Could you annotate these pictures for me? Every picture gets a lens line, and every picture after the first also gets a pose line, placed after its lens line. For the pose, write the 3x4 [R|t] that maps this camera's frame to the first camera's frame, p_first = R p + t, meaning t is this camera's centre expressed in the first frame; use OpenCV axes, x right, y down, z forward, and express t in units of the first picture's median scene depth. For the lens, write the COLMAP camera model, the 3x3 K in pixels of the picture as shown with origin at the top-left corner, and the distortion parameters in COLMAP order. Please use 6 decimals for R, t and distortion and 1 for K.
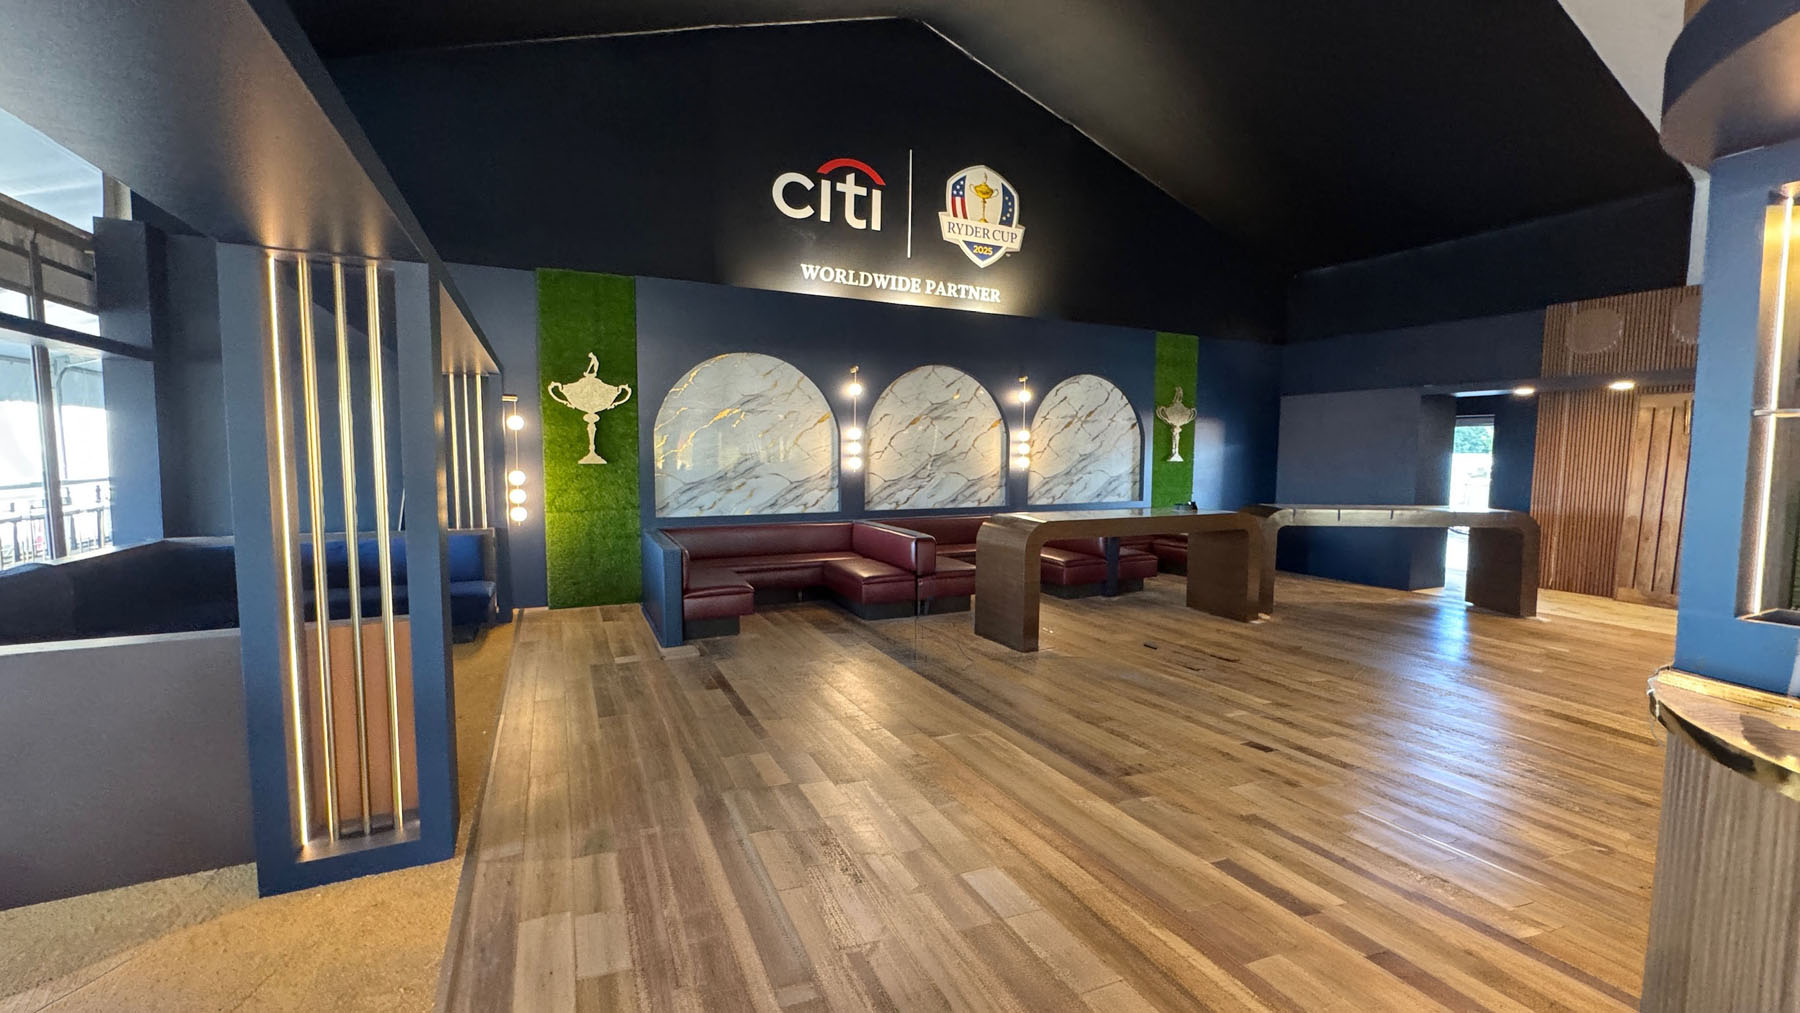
lens RADIAL K [[716.3, 0, 902.5], [0, 716.3, 504.7], [0, 0, 1]] dist [-0.008040, 0.000488]
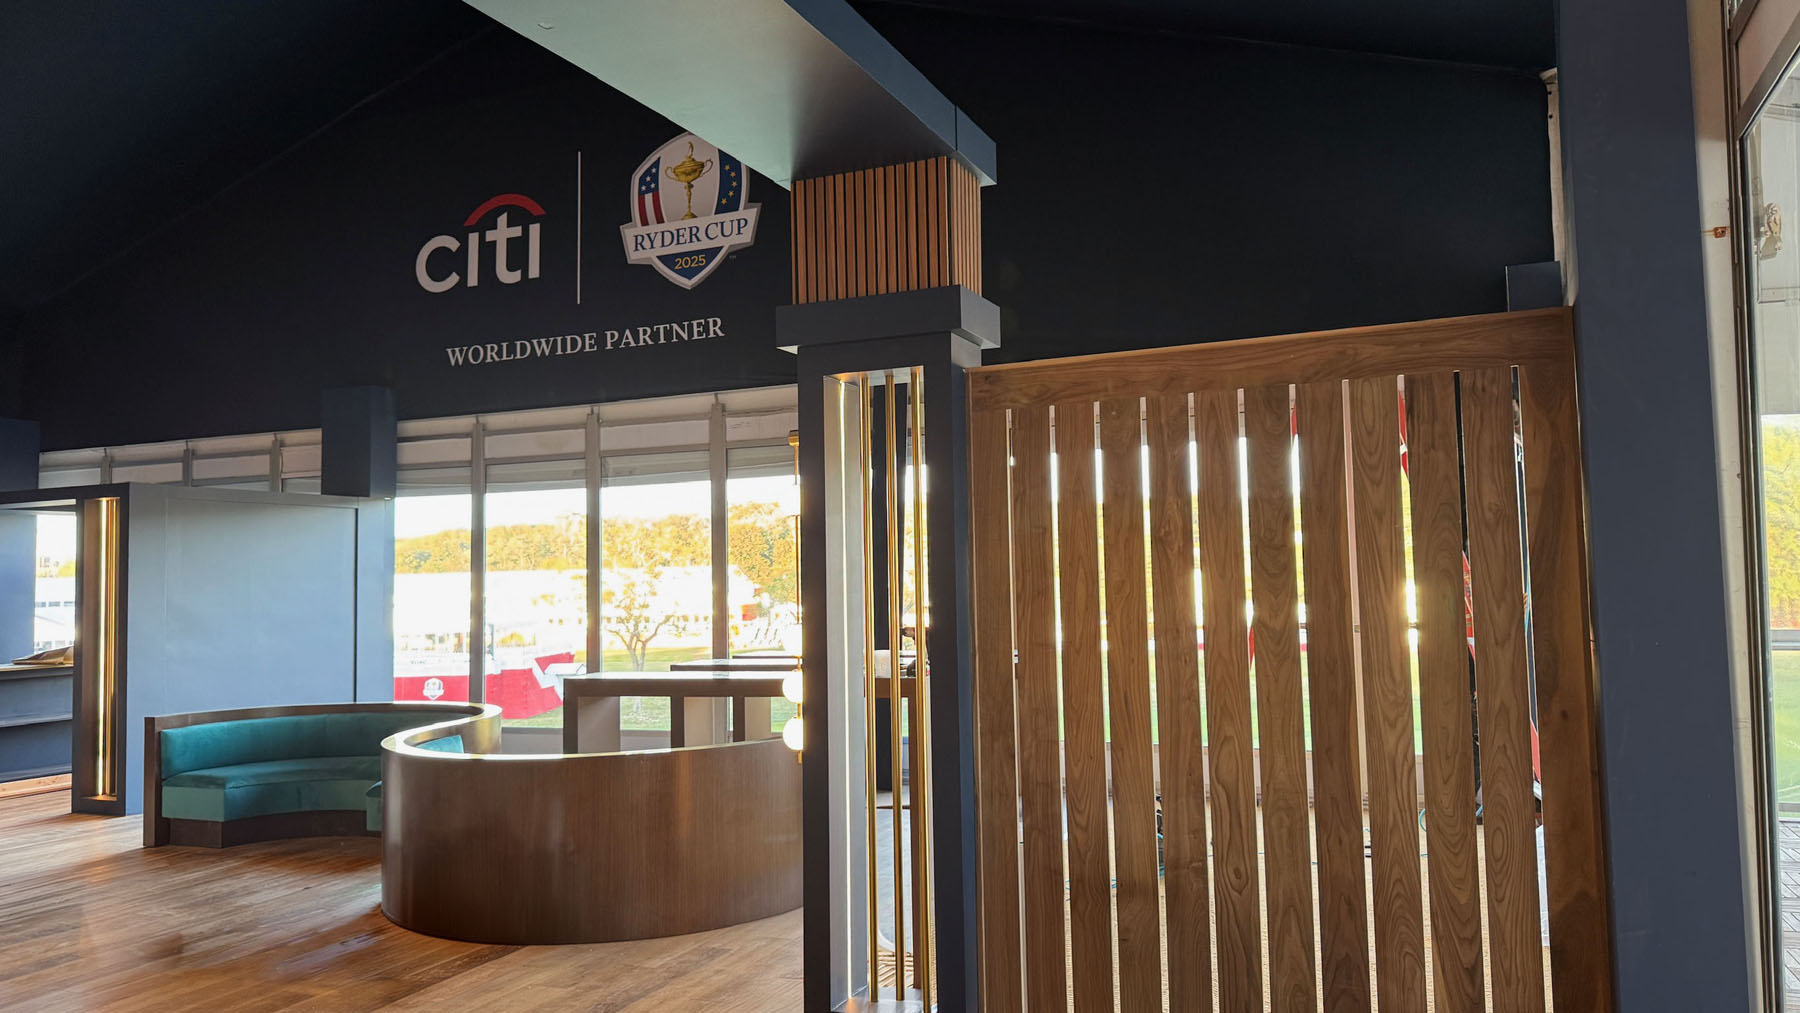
lens RADIAL K [[1263.0, 0, 900.0], [0, 1263.0, 506.5], [0, 0, 1]] dist [0.098502, -0.151096]
pose [[0.653388, -0.088621, -0.751818, 1.075026], [-0.039508, 0.987779, -0.150771, 0.009152], [0.755992, 0.128215, 0.641901, 0.483263]]
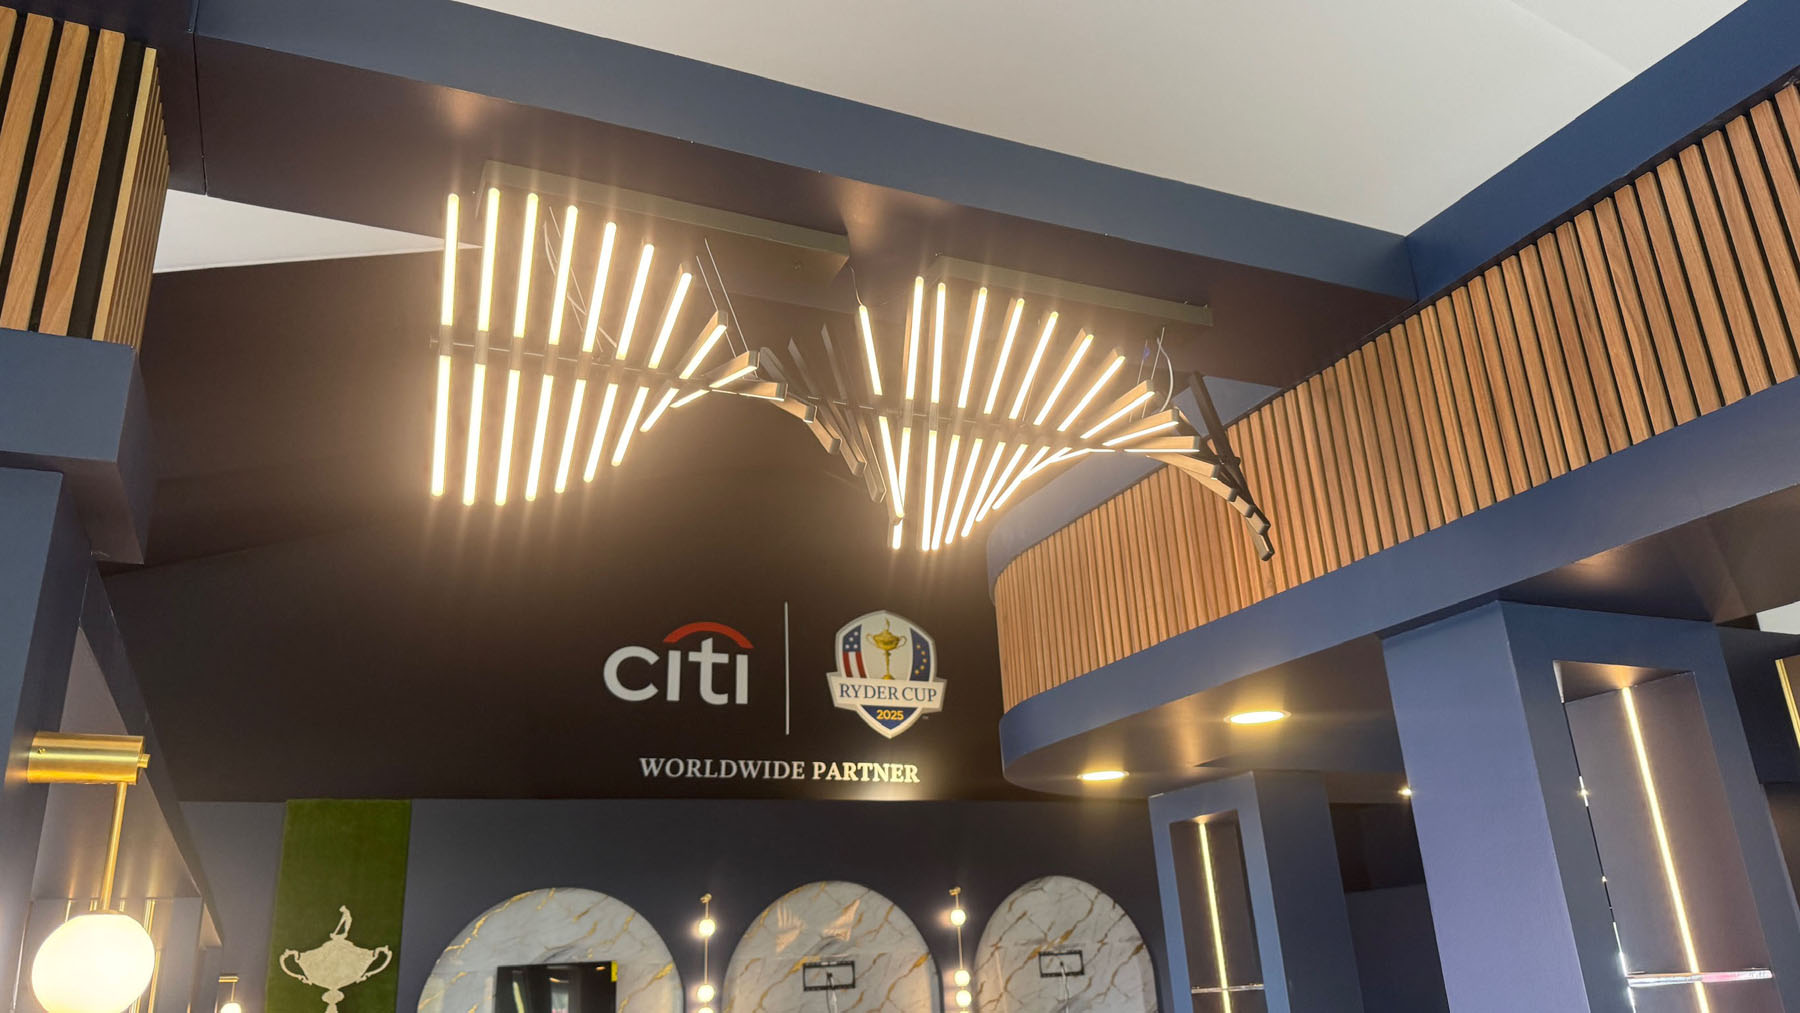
lens RADIAL K [[1263.0, 0, 900.0], [0, 1263.0, 506.5], [0, 0, 1]] dist [0.098502, -0.151096]
pose [[0.998304, -0.058118, 0.003380, 0.136711], [0.054167, 0.906023, -0.419748, 0.005619], [0.021332, 0.419220, 0.907634, -0.315599]]
